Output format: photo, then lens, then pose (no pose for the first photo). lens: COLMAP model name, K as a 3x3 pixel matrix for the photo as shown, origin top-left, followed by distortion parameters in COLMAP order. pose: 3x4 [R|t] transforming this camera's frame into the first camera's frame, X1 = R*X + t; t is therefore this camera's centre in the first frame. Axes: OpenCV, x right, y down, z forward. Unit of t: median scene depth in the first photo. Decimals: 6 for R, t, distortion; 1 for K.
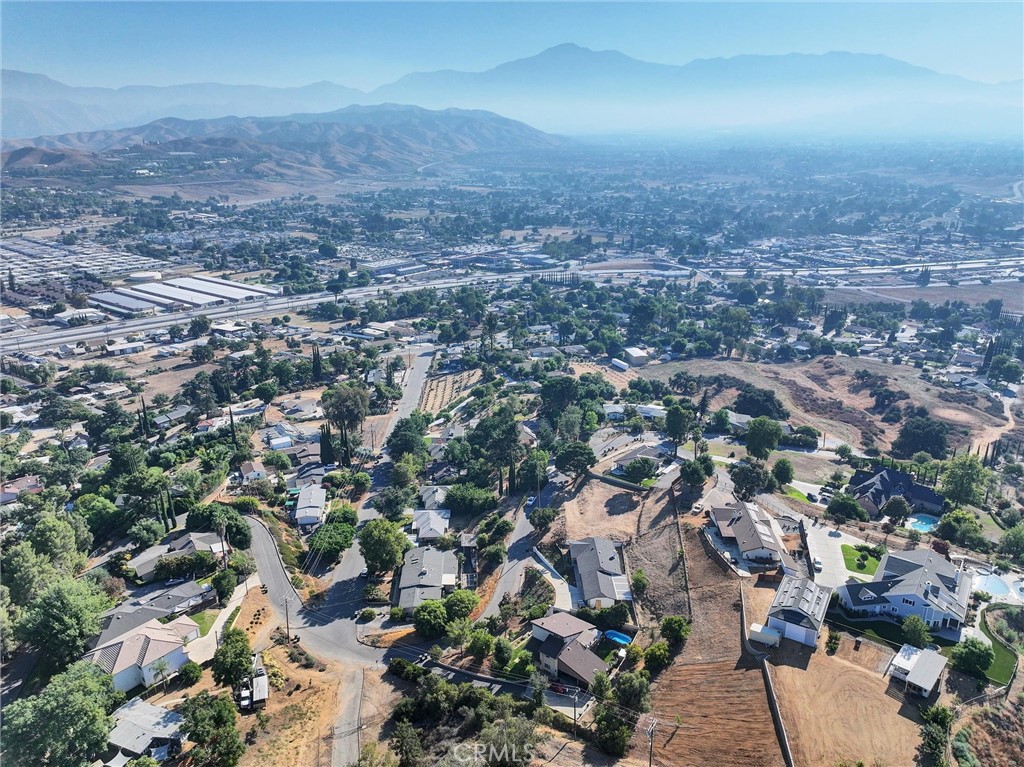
lens RADIAL K [[717.0, 0, 512.0], [0, 717.0, 383.5], [0, 0, 1]] dist [0.005374, 0.009999]
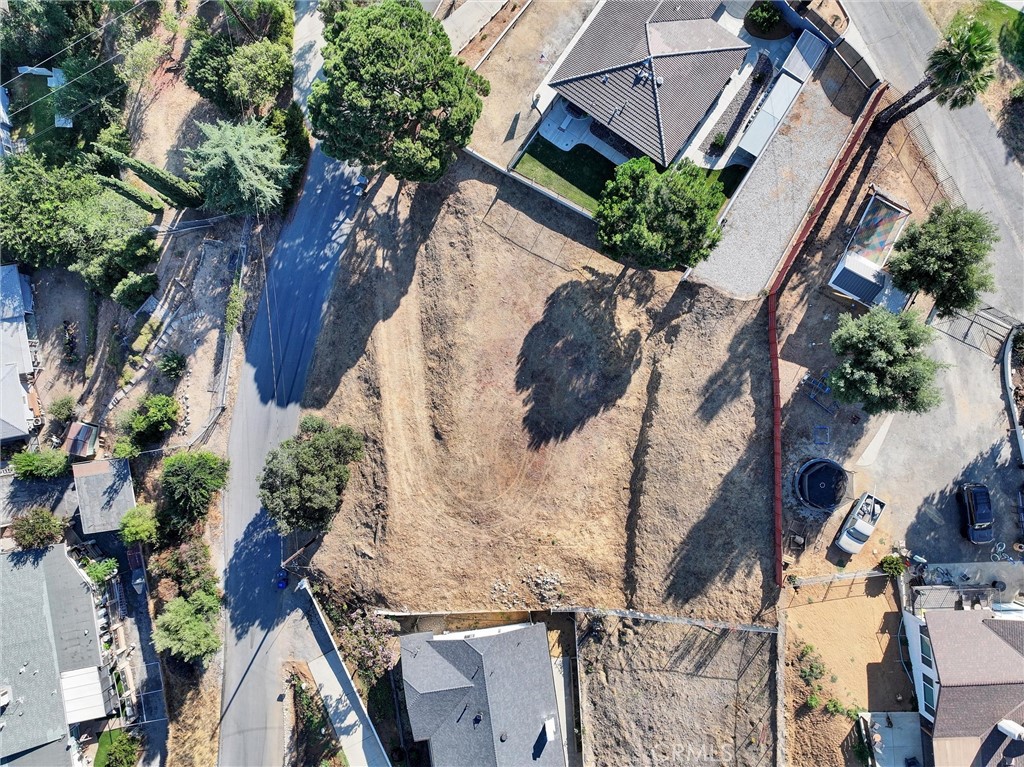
lens RADIAL K [[717.8, 0, 512.0], [0, 717.8, 383.5], [0, 0, 1]] dist [0.002929, 0.005682]
pose [[0.991645, -0.128934, 0.003969, 0.102109], [0.040174, 0.337927, 0.940314, -0.076549], [-0.122580, -0.932299, 0.340284, 0.730943]]
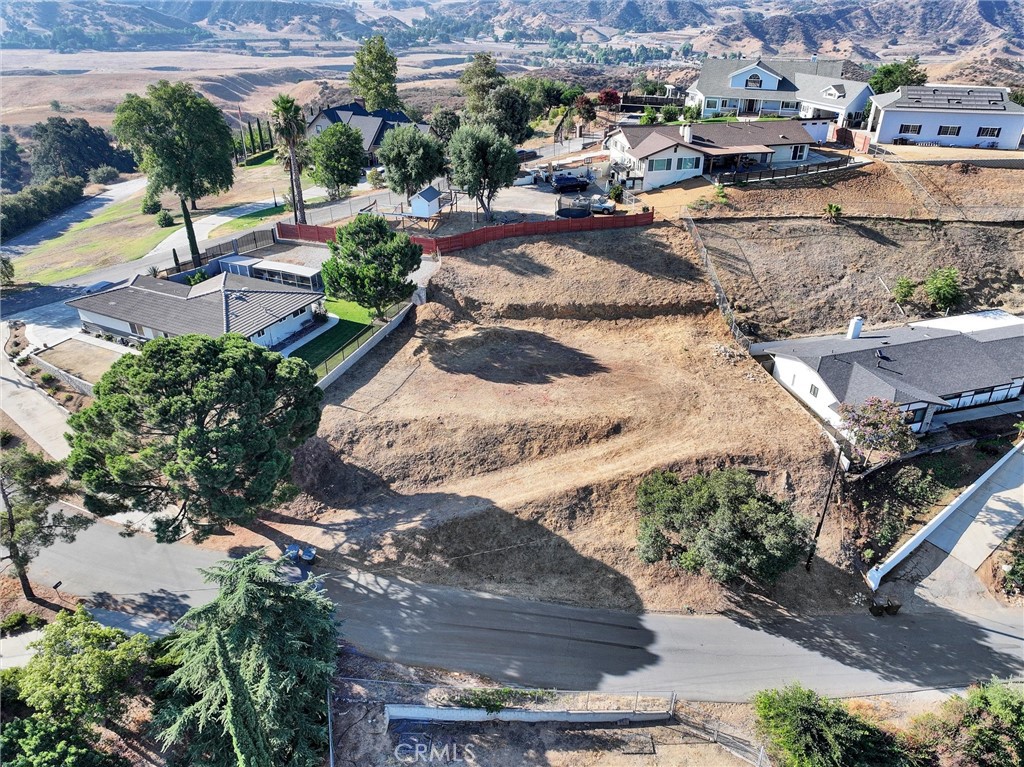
lens RADIAL K [[717.0, 0, 512.0], [0, 717.0, 383.5], [0, 0, 1]] dist [0.005374, 0.009999]
pose [[-0.276697, -0.478399, 0.833410, -0.073463], [0.309140, 0.776855, 0.548571, 0.017291], [-0.909874, 0.409428, -0.067061, 0.830902]]
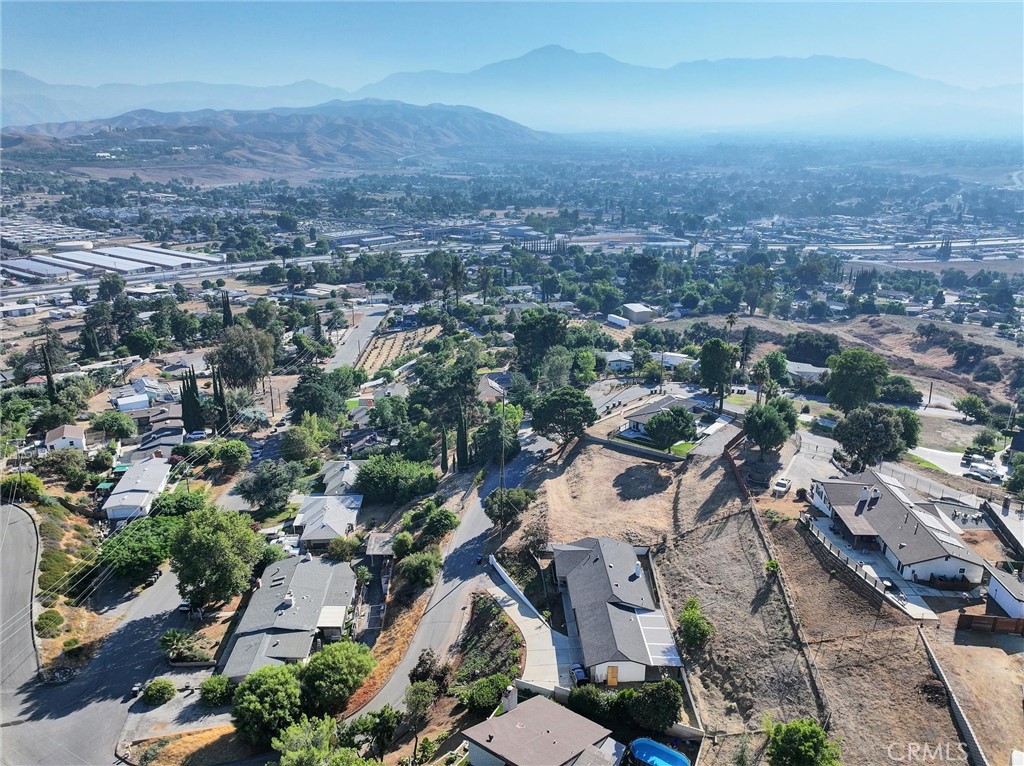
lens RADIAL K [[717.8, 0, 512.0], [0, 717.8, 383.0], [0, 0, 1]] dist [0.002929, 0.005682]
pose [[0.999791, 0.000380, 0.020458, 0.027155], [-0.000278, 0.999987, -0.005023, 0.072352], [-0.020459, 0.005016, 0.999778, 0.330836]]
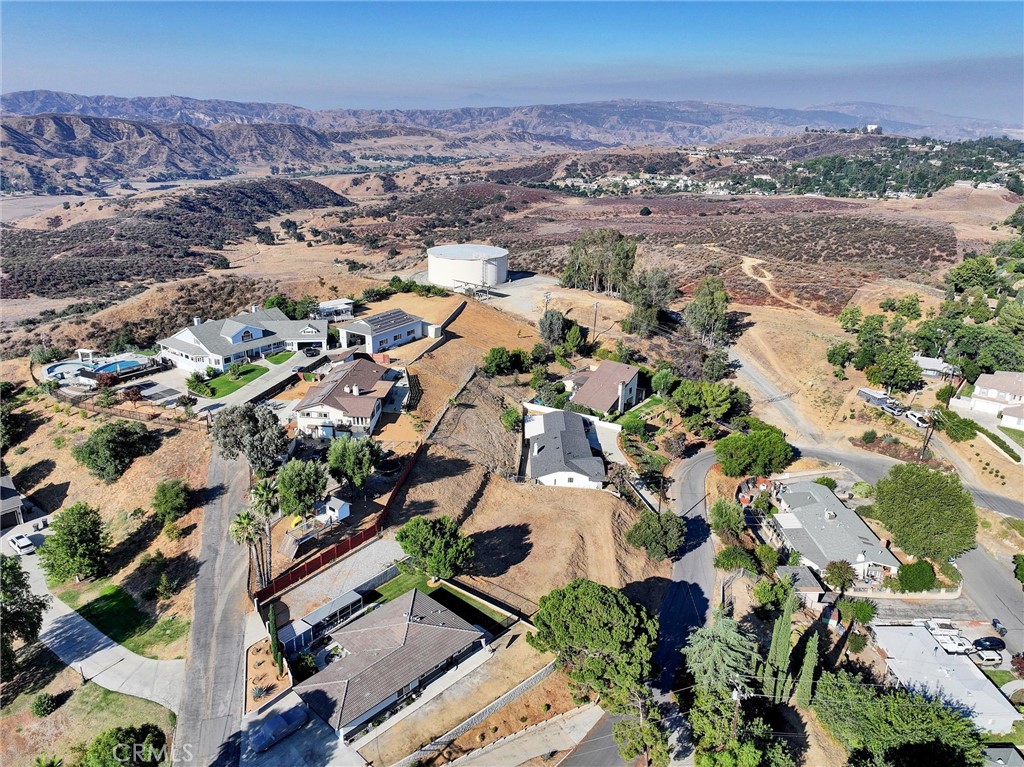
lens RADIAL K [[724.7, 0, 501.6], [0, 724.7, 434.0], [0, 0, 1]] dist [0.008703, -0.000770]
pose [[-0.999565, -0.021462, 0.020224, 0.113847], [-0.001988, 0.733294, 0.679909, -0.163392], [-0.029423, 0.679573, -0.733018, 1.047682]]
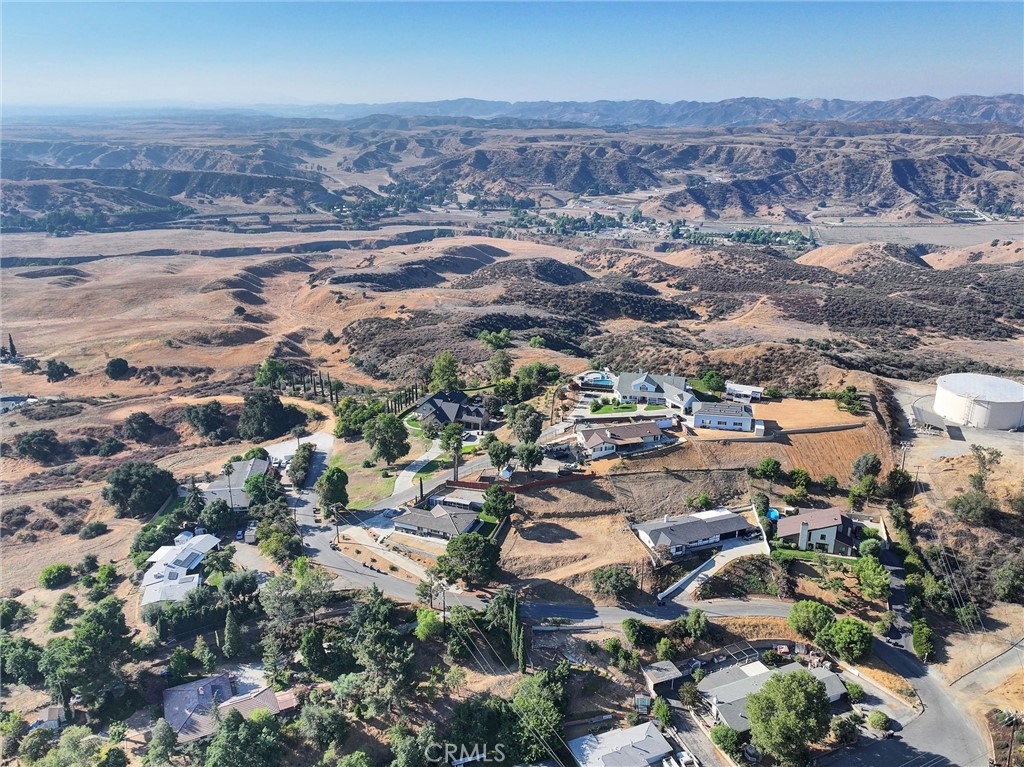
lens RADIAL K [[797.6, 0, 512.0], [0, 797.6, 383.5], [0, 0, 1]] dist [0.010412, -0.000194]
pose [[-0.334017, -0.311211, 0.889708, -0.478024], [0.310882, 0.854726, 0.415687, -0.297476], [-0.889823, 0.415440, -0.188743, 0.922955]]
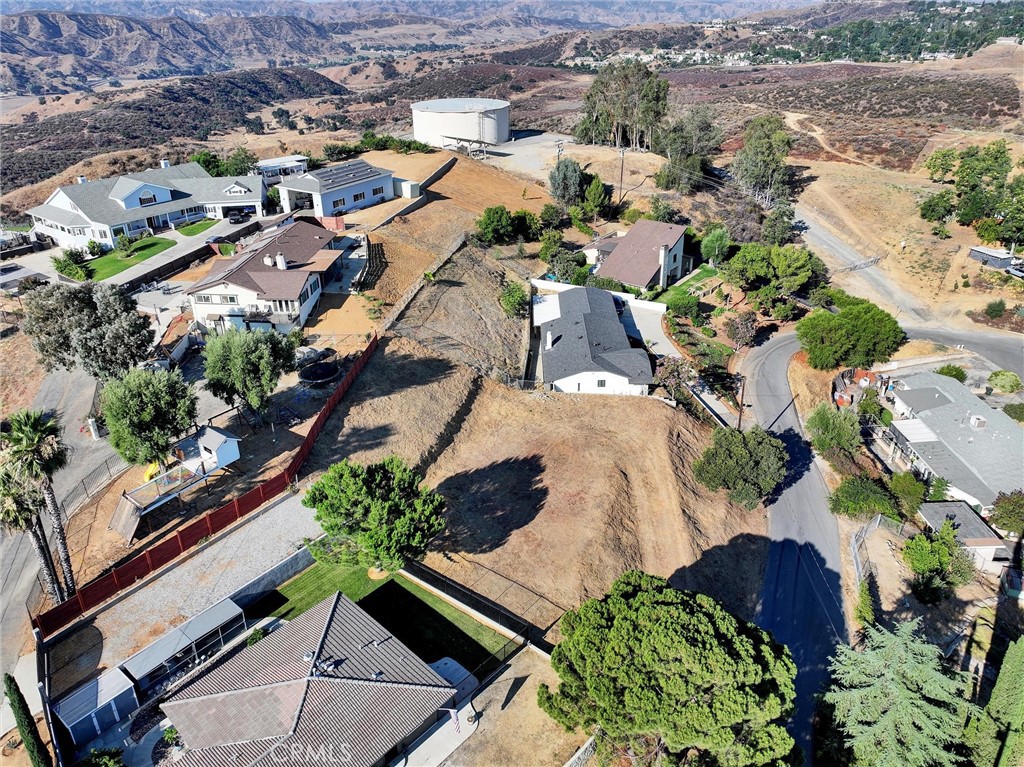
lens RADIAL K [[717.0, 0, 512.0], [0, 717.0, 383.5], [0, 0, 1]] dist [0.005374, 0.009999]
pose [[-0.999528, 0.010481, 0.028867, 0.108482], [0.028263, 0.681685, 0.731100, -0.058639], [-0.012015, 0.731571, -0.681659, 0.942534]]
